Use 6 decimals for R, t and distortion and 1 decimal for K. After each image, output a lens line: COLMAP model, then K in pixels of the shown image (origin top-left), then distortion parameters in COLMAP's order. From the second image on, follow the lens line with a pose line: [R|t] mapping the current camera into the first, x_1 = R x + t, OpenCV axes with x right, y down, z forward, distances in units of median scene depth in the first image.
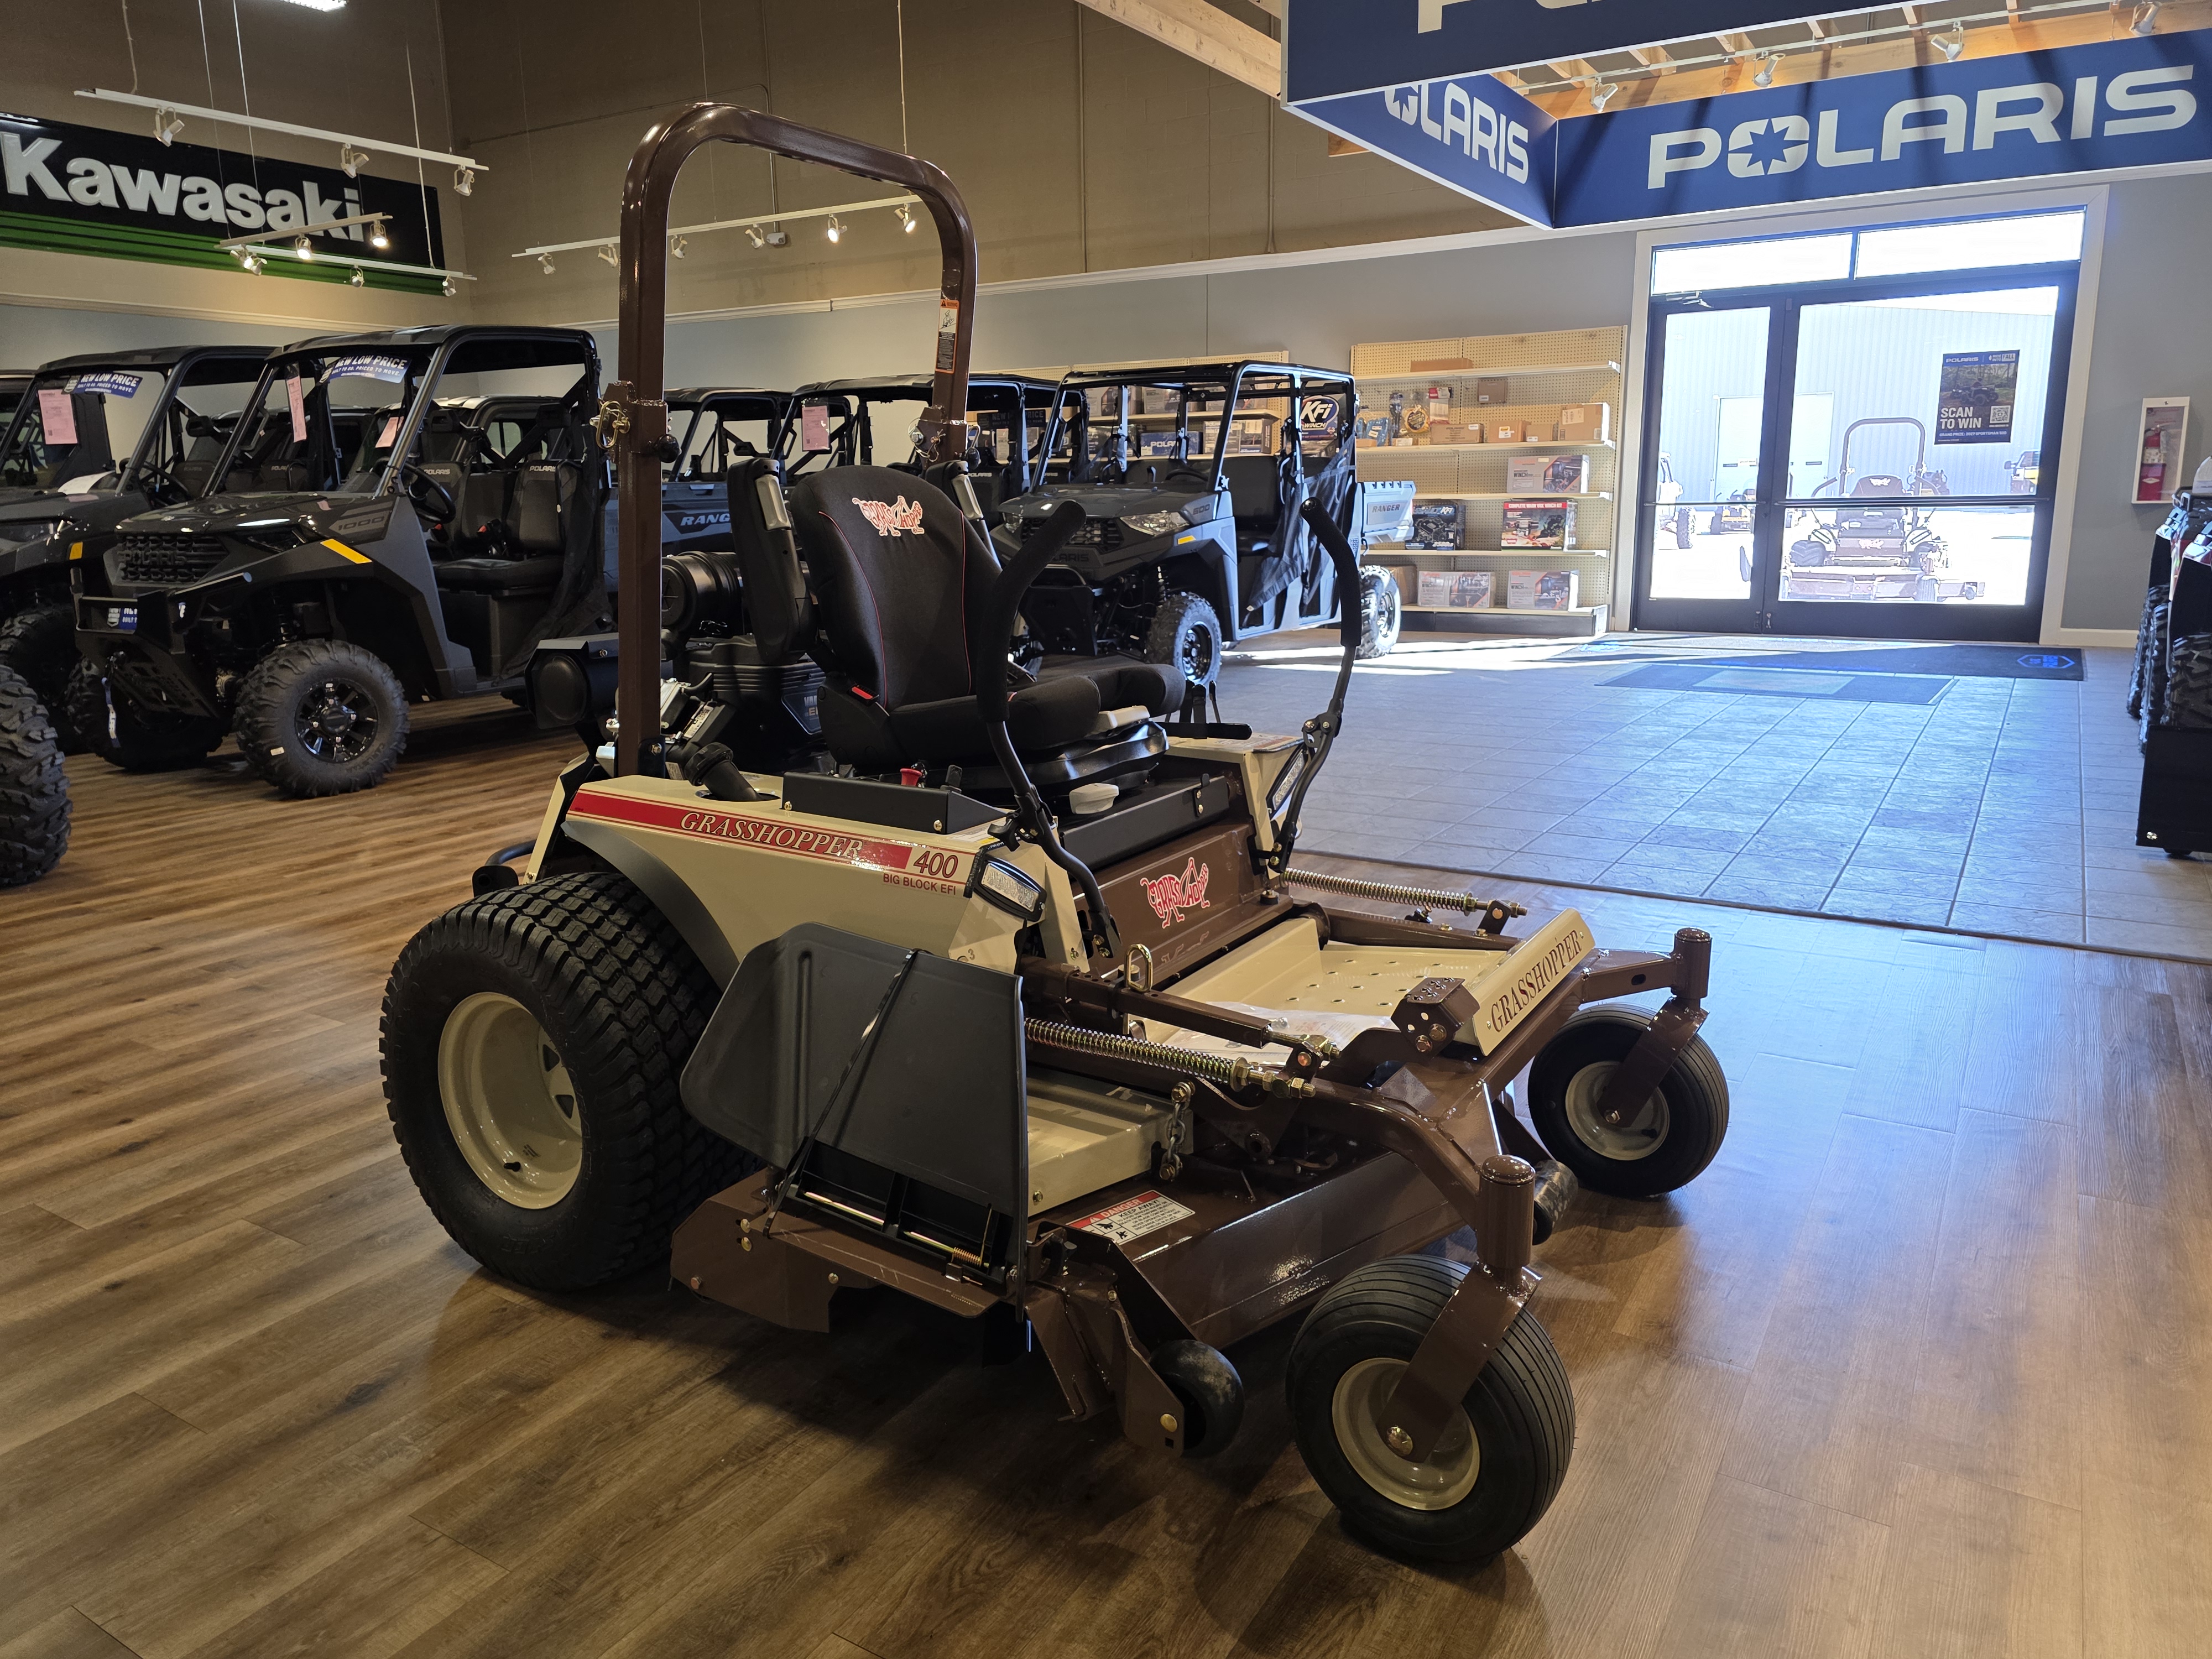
lens RADIAL K [[1477.2, 0, 1124.8], [0, 1477.2, 818.1], [0, 0, 1]] dist [0.043291, -0.043537]
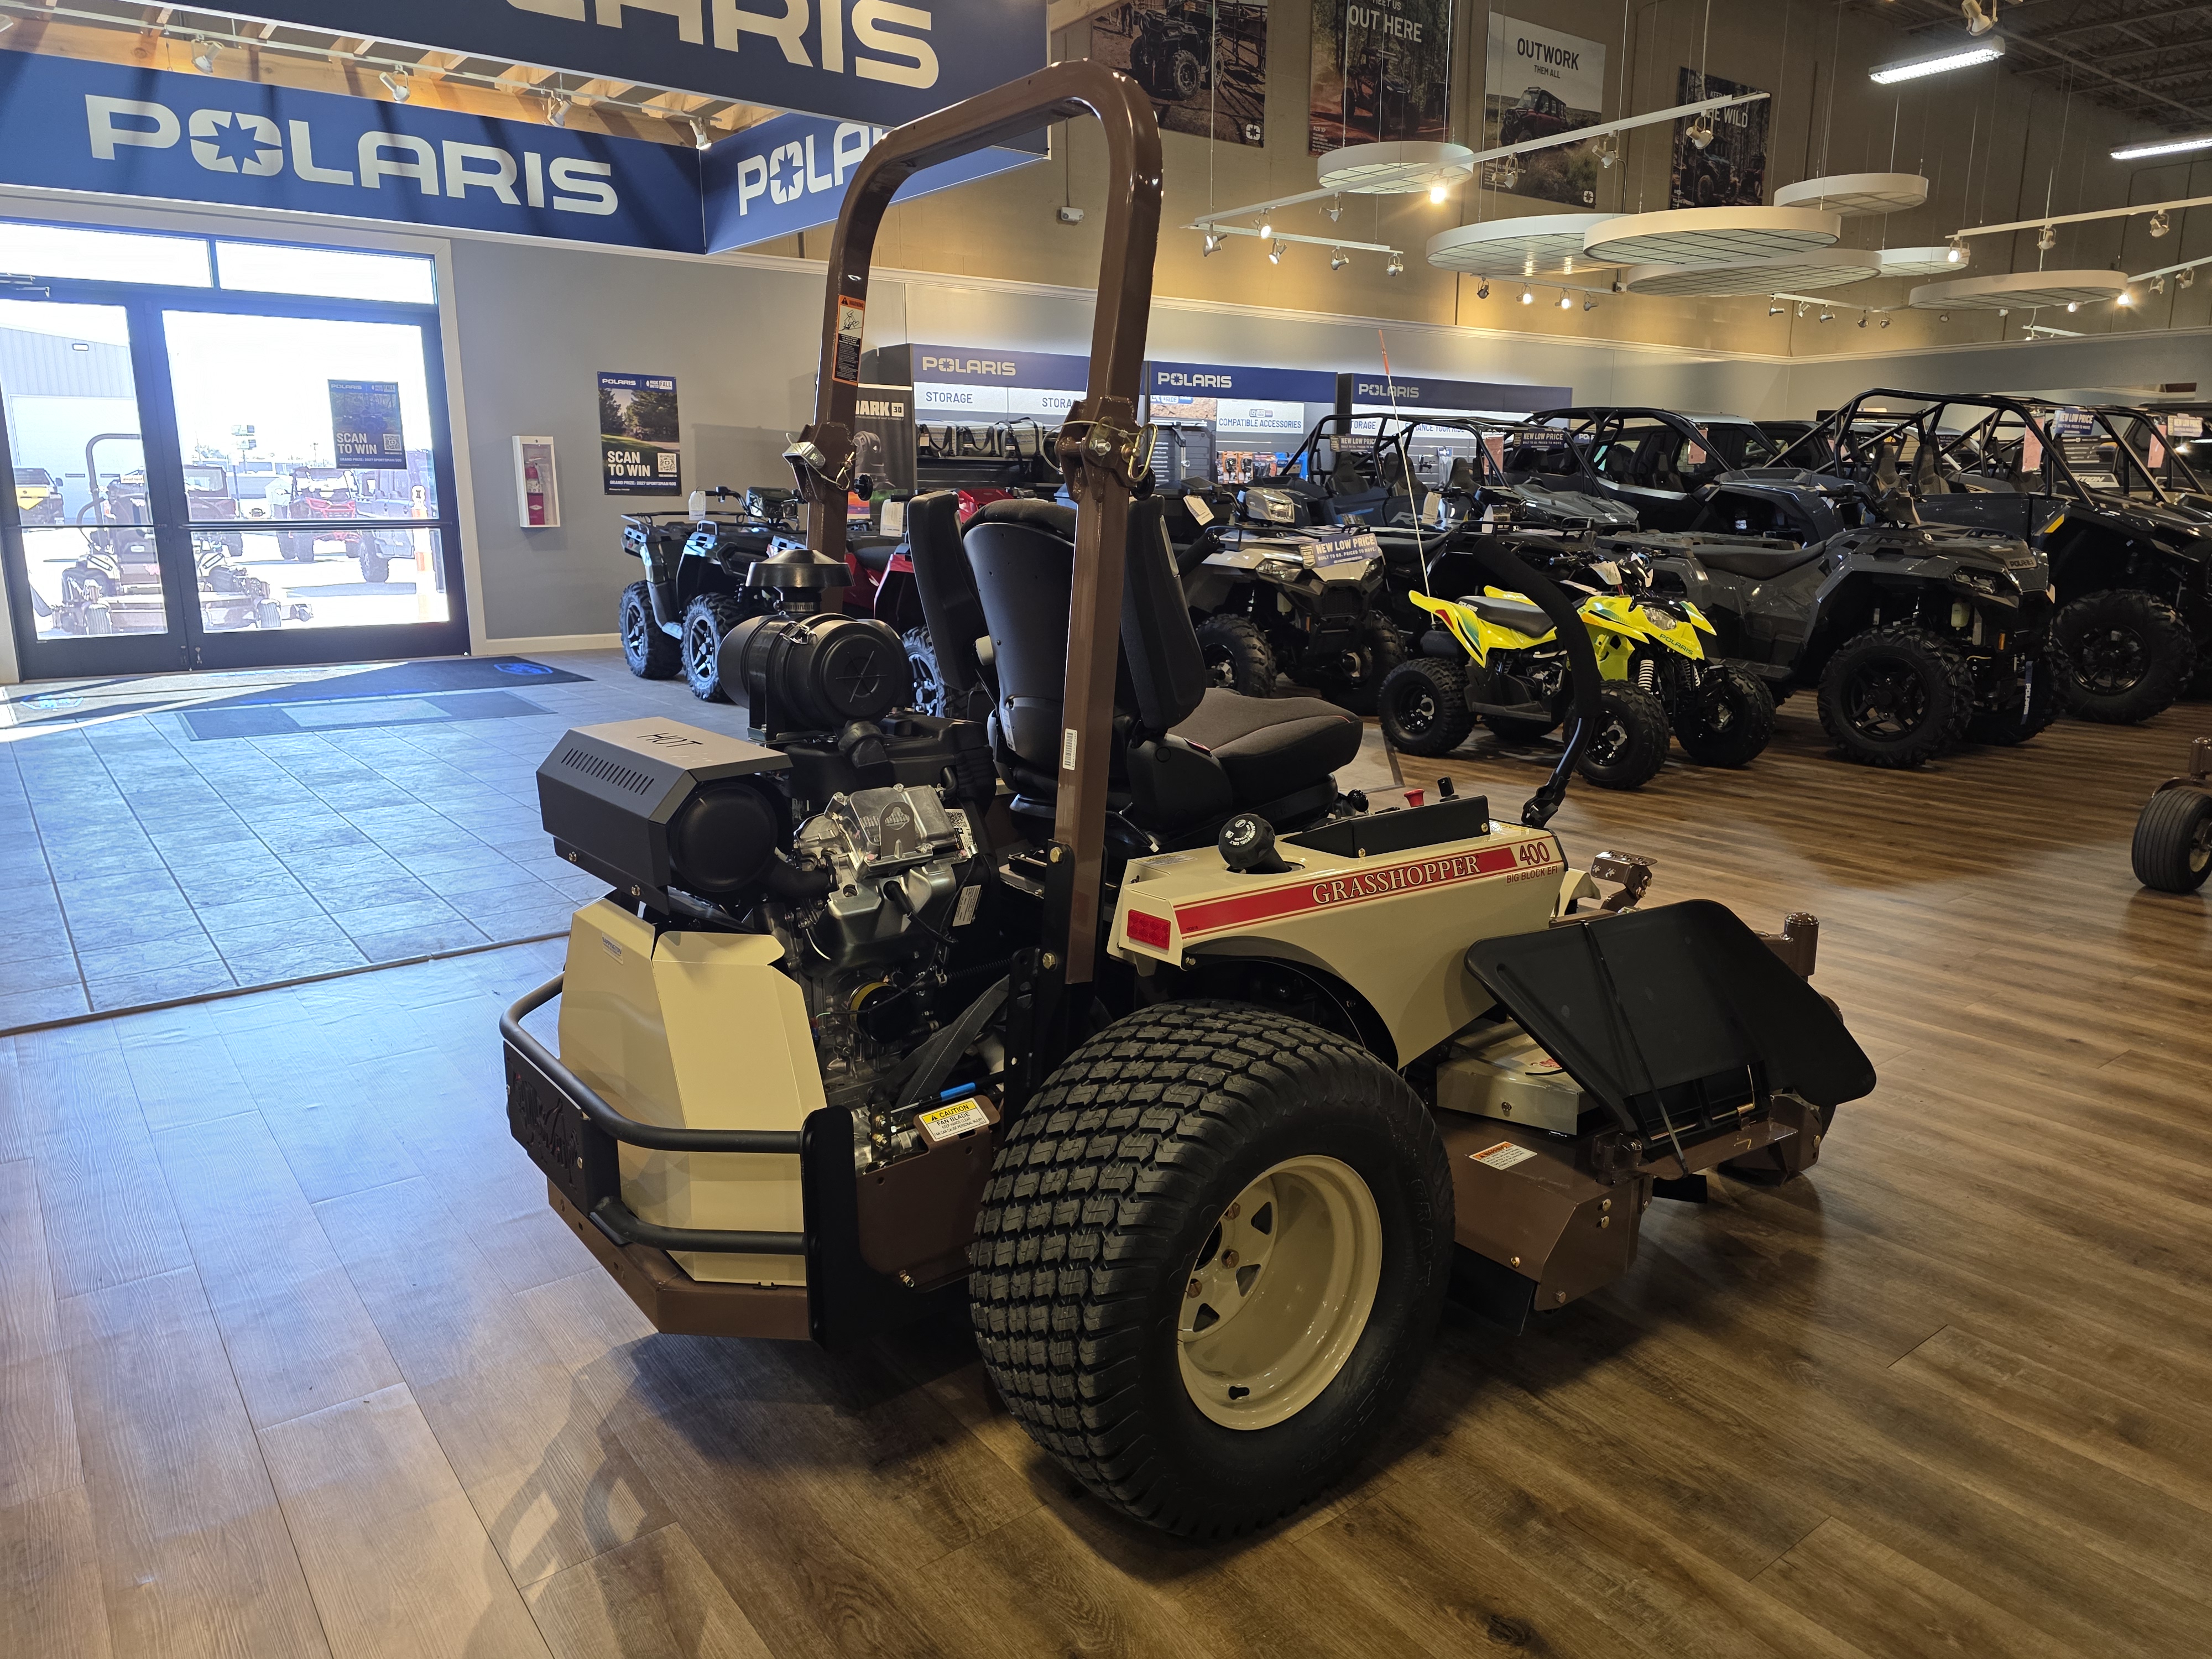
lens RADIAL K [[1477.2, 0, 1125.6], [0, 1477.2, 833.5], [0, 0, 1]] dist [0.043291, -0.043537]
pose [[0.353784, -0.191439, 0.915526, -0.303898], [0.193858, 0.972583, 0.128458, -0.045564], [-0.915017, 0.132036, 0.381197, 0.199887]]
